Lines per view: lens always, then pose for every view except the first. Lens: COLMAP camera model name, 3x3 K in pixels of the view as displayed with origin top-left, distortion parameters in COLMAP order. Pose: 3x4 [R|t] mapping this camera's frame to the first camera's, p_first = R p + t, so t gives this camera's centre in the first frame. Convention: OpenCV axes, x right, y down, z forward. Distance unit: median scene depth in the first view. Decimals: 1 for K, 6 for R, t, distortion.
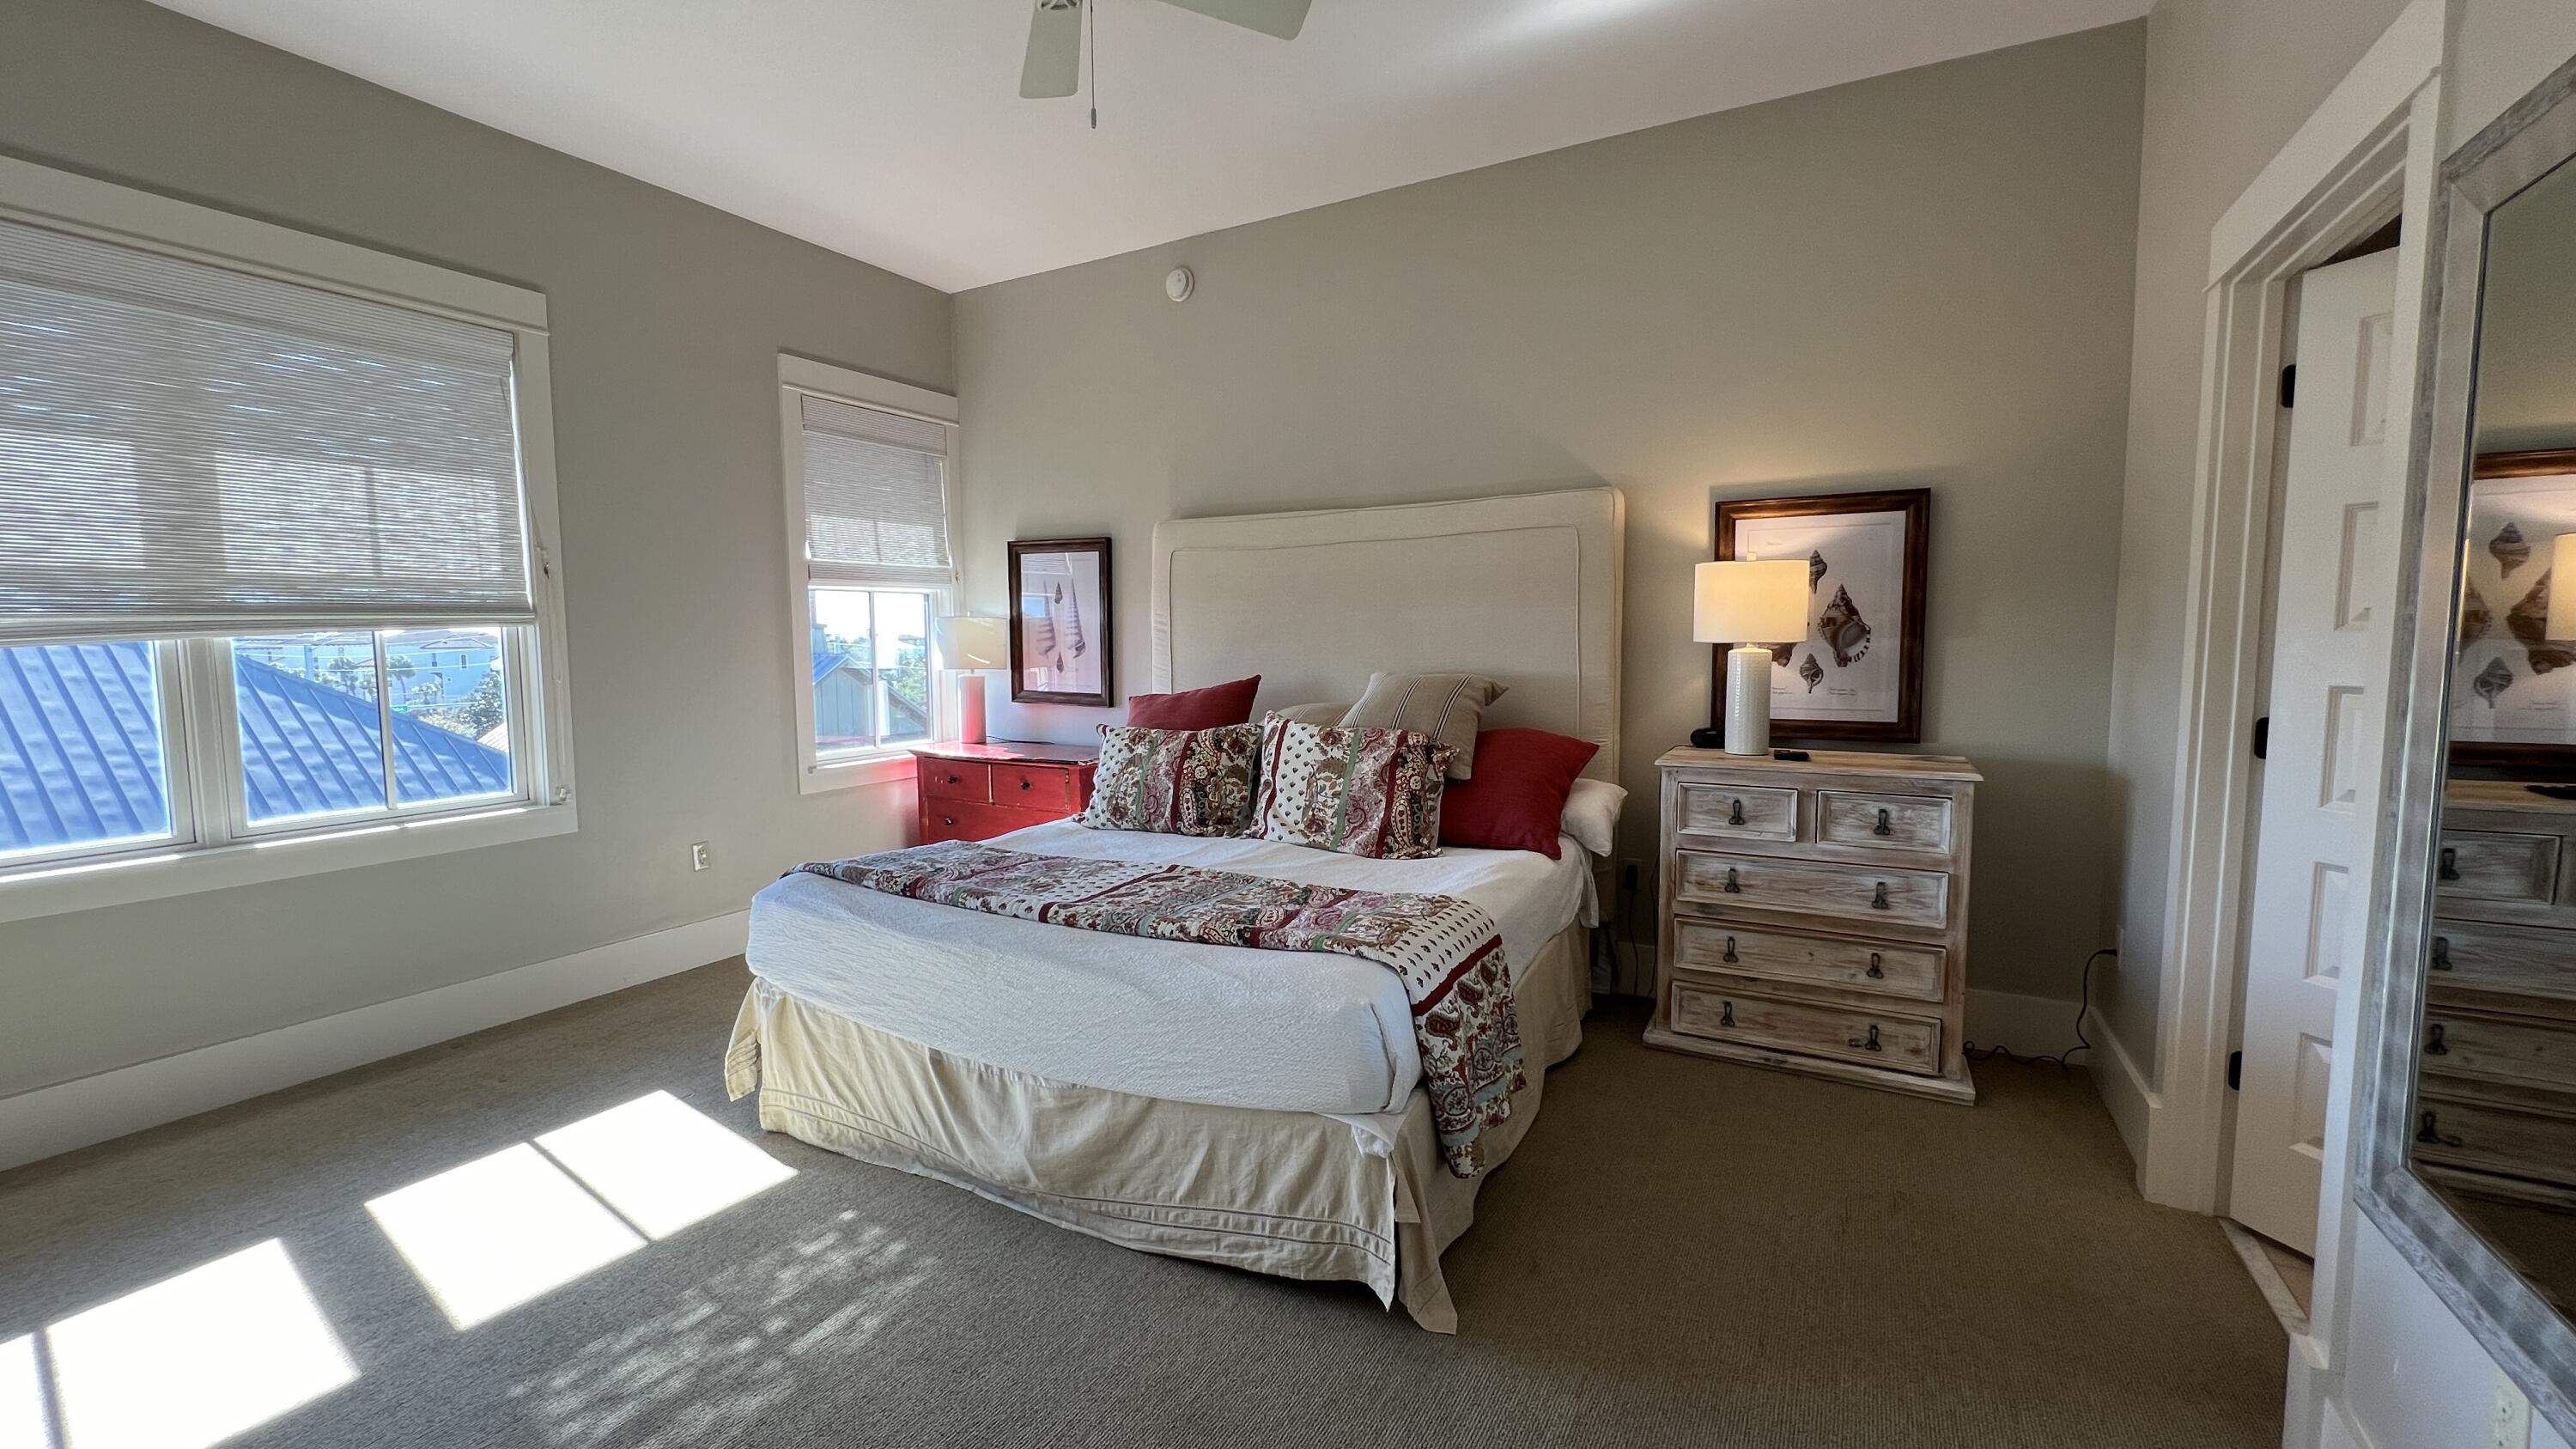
lens RADIAL K [[1027.9, 0, 1283.1], [0, 1027.9, 719.2], [0, 0, 1]] dist [-0.002056, 0.001024]
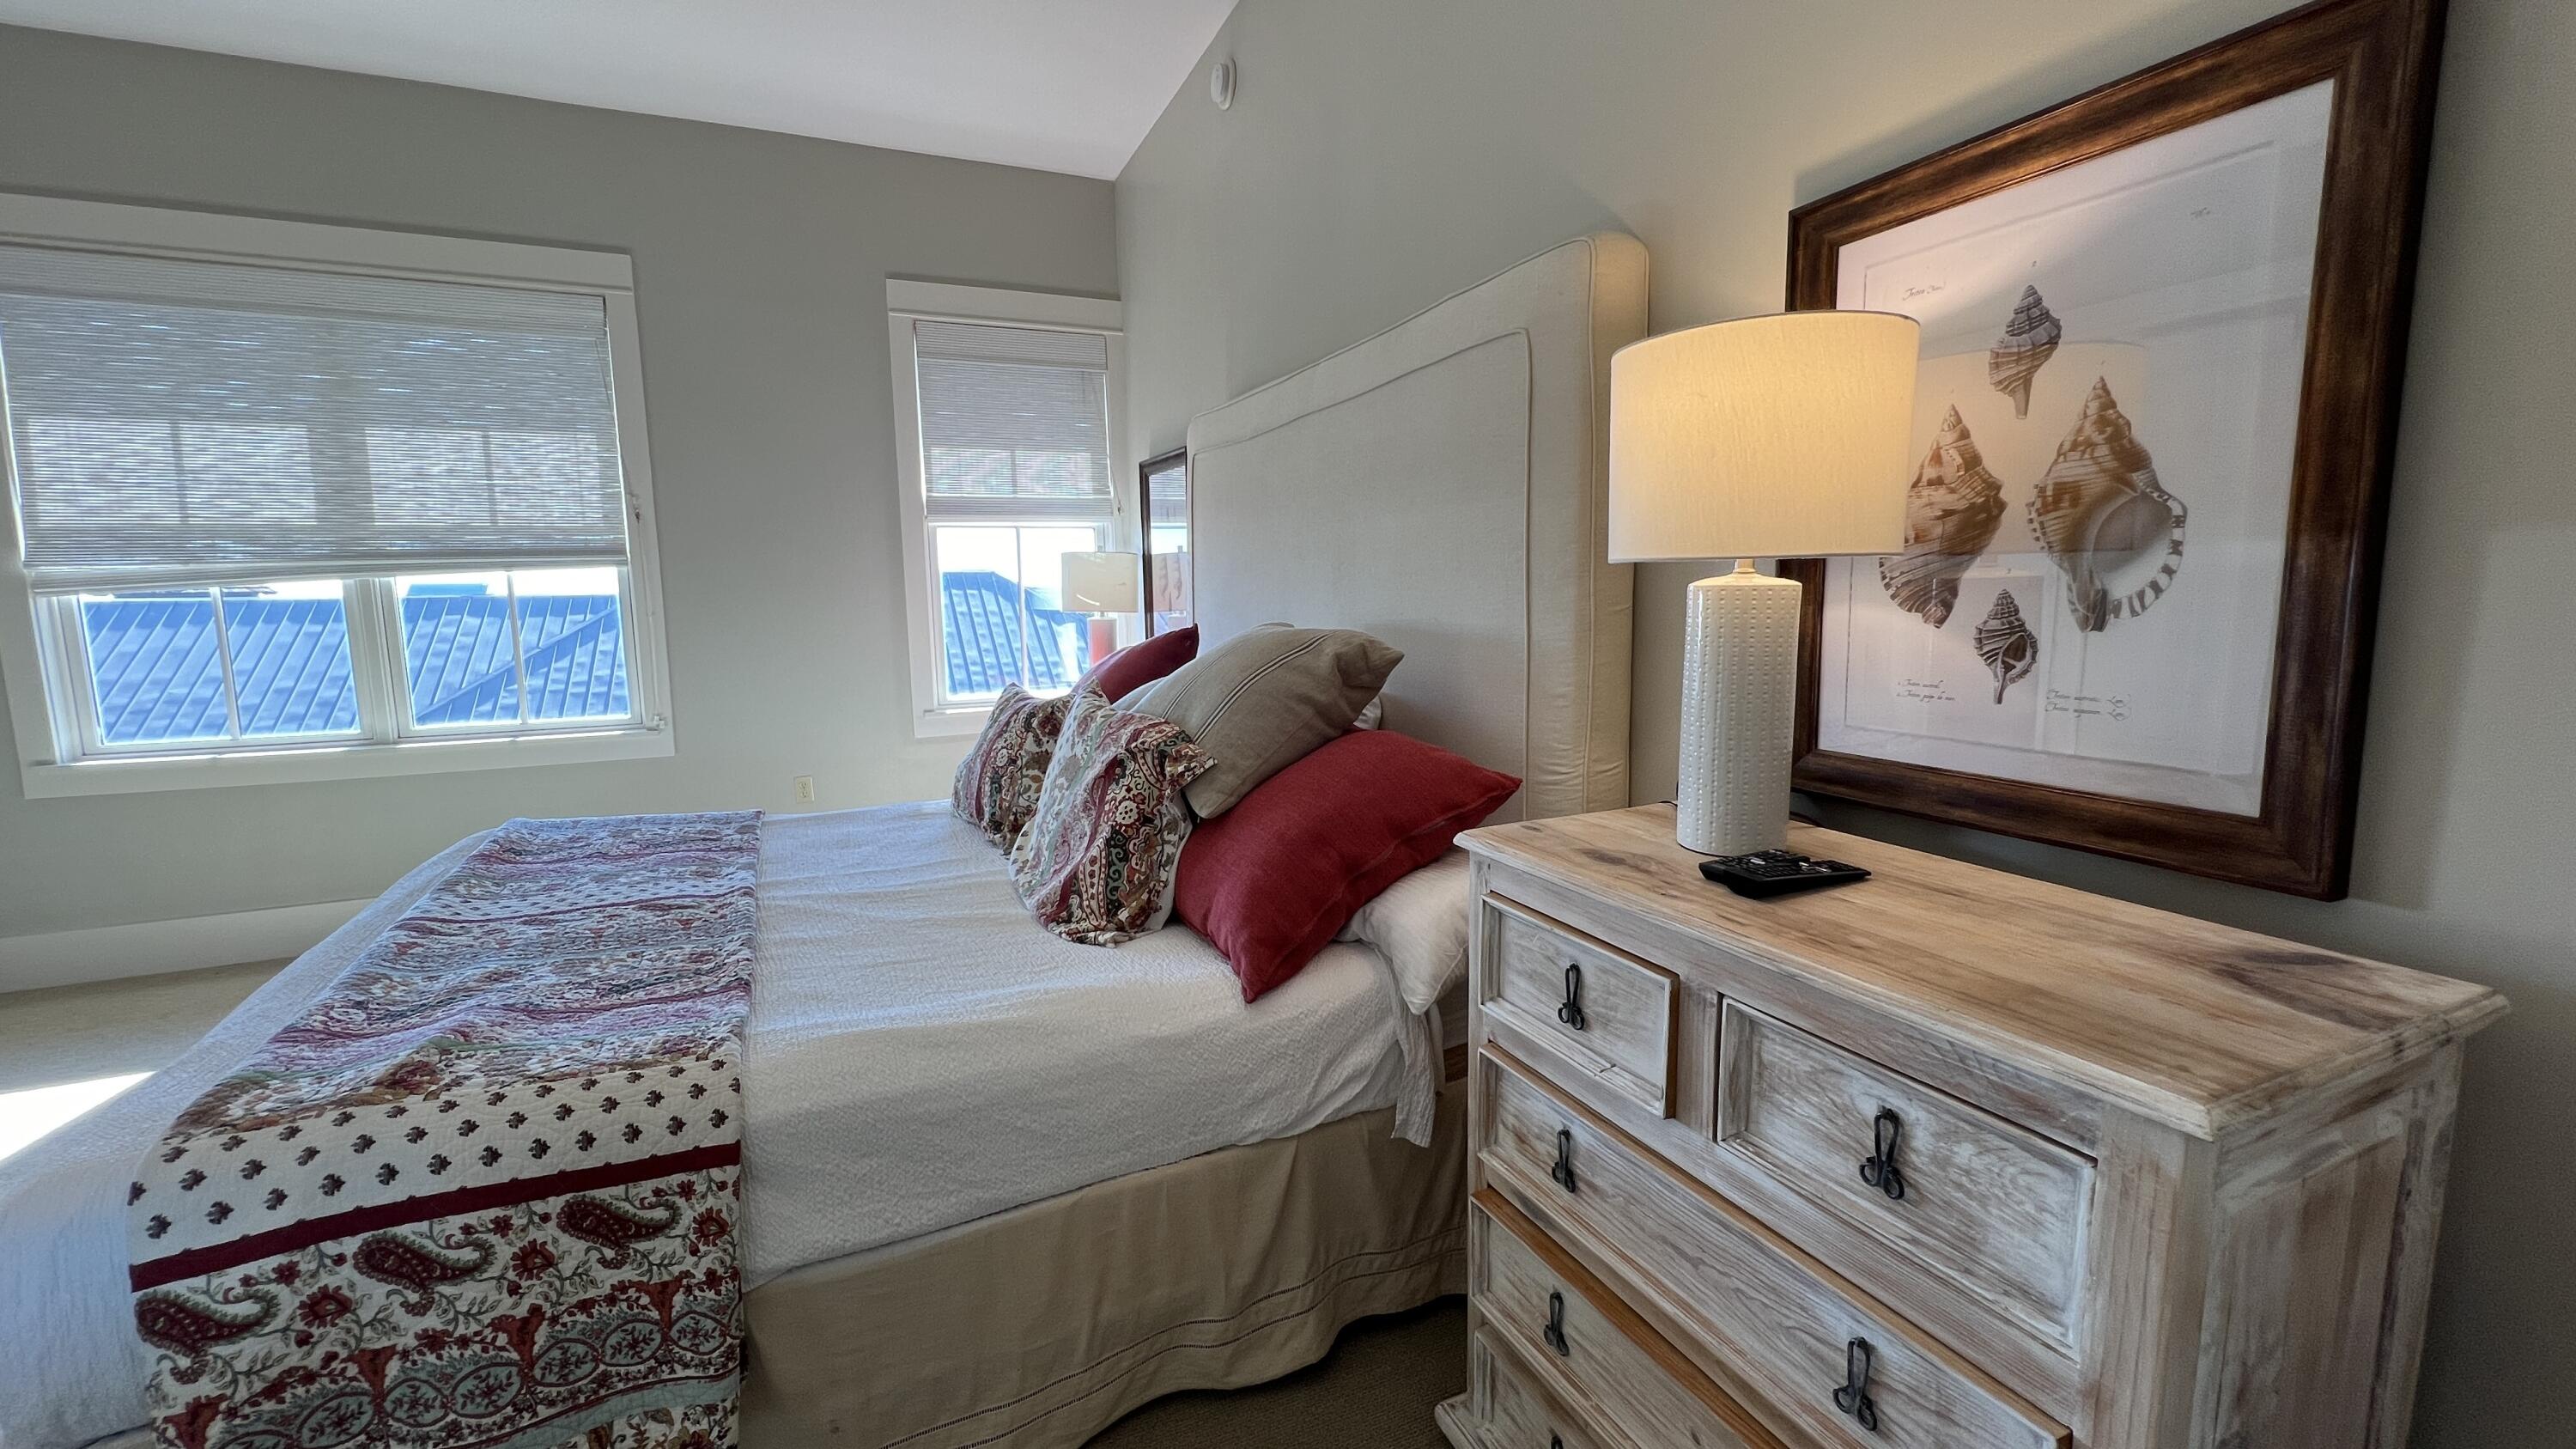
lens RADIAL K [[1027.9, 0, 1293.0], [0, 1027.9, 717.6], [0, 0, 1]] dist [-0.002056, 0.001024]
pose [[0.798487, 0.072790, -0.597596, 0.557029], [-0.041211, 0.996944, 0.066367, -0.035197], [0.600600, -0.028365, 0.799046, 0.596876]]
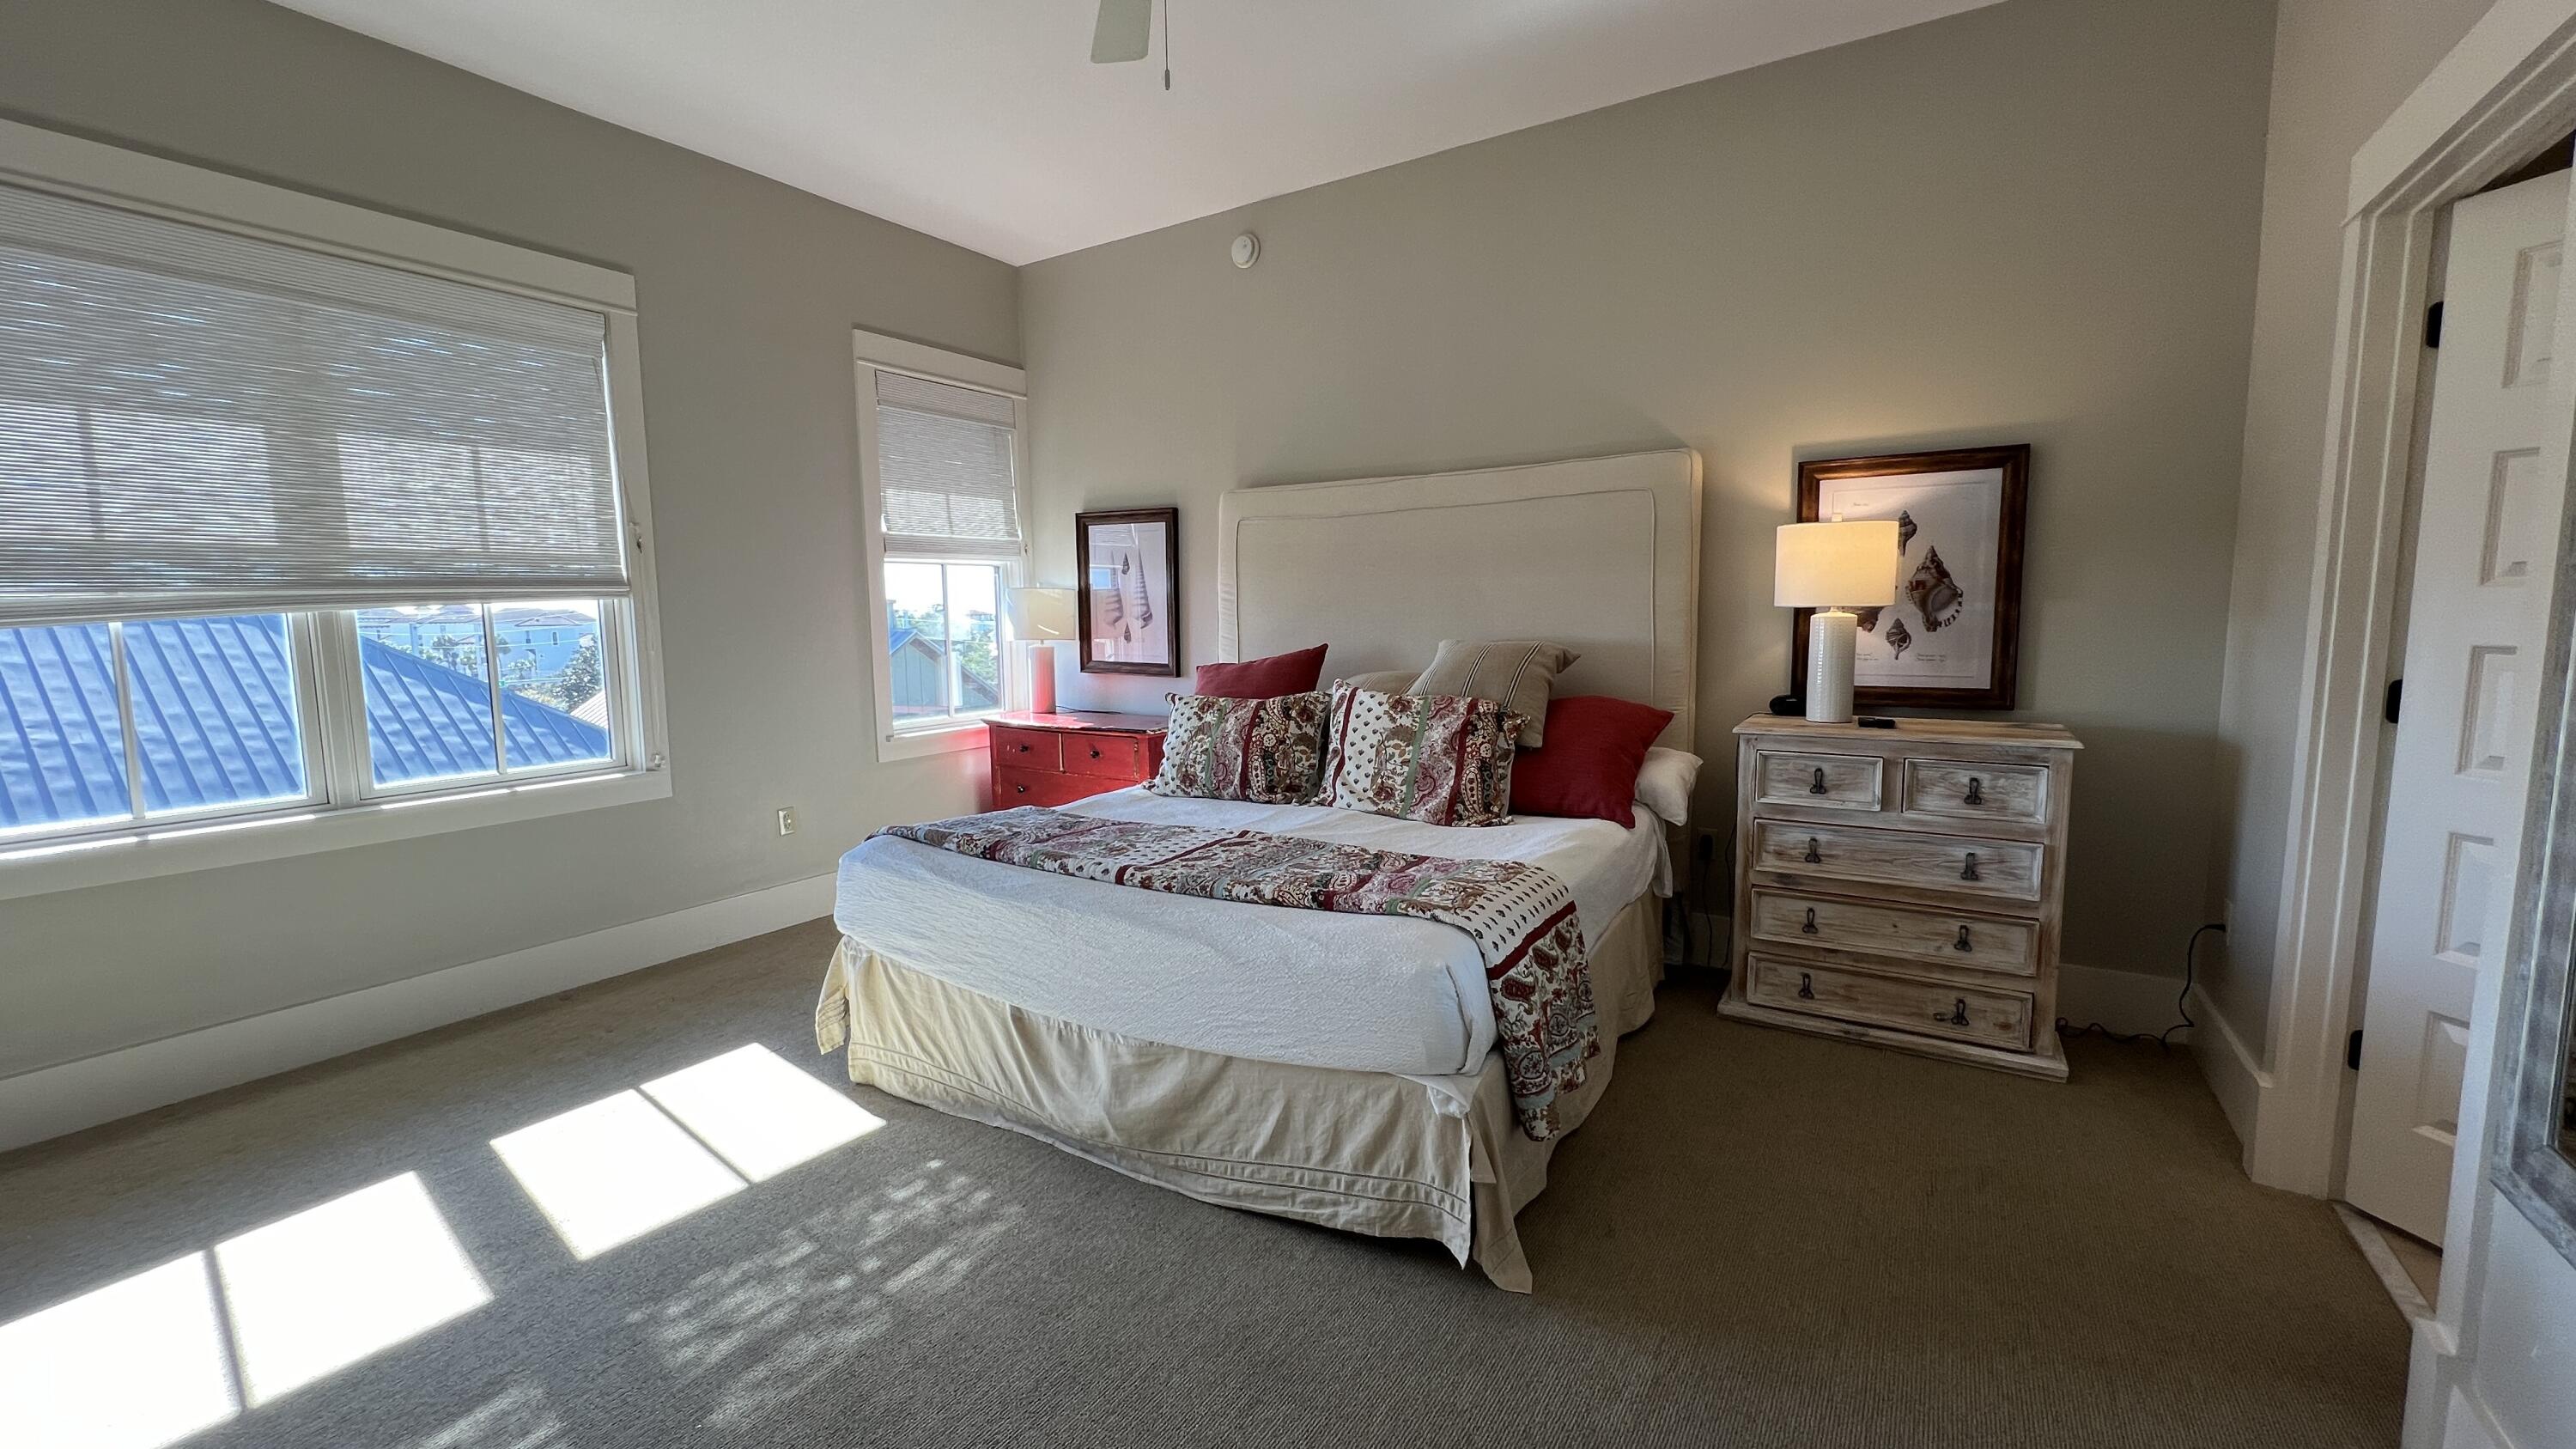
lens RADIAL K [[1027.9, 0, 1283.6], [0, 1027.9, 719.1], [0, 0, 1]] dist [-0.002056, 0.001024]
pose [[0.998365, 0.000101, -0.057166, -0.009728], [0.001362, 0.999673, 0.025553, 0.006064], [0.057150, -0.025589, 0.998038, -0.002122]]
